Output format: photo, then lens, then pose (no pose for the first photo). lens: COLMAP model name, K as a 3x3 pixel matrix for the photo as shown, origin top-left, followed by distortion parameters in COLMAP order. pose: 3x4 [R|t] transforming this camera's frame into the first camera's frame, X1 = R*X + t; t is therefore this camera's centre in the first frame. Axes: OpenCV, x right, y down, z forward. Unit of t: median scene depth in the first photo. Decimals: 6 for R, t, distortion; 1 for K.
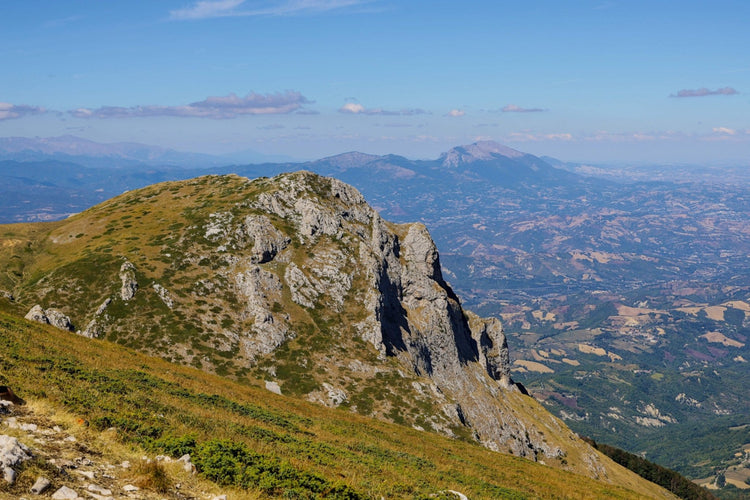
lens RADIAL K [[1328.4, 0, 371.9], [0, 1328.4, 248.9], [0, 0, 1]] dist [-0.020926, 0.000000]
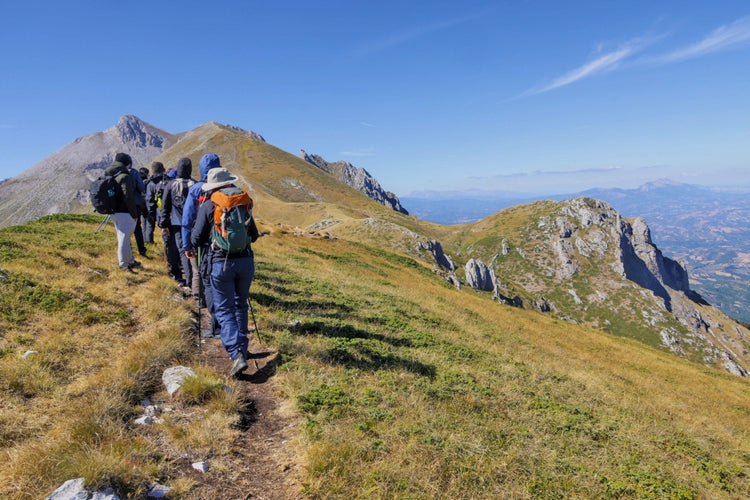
lens RADIAL K [[1328.4, 0, 375.3], [0, 1328.4, 249.9], [0, 0, 1]] dist [-0.020926, 0.000000]
pose [[0.899838, -0.030834, -0.435133, 0.606745], [0.029464, 0.999517, -0.009896, 0.044011], [0.435228, -0.003916, 0.900312, -1.178151]]
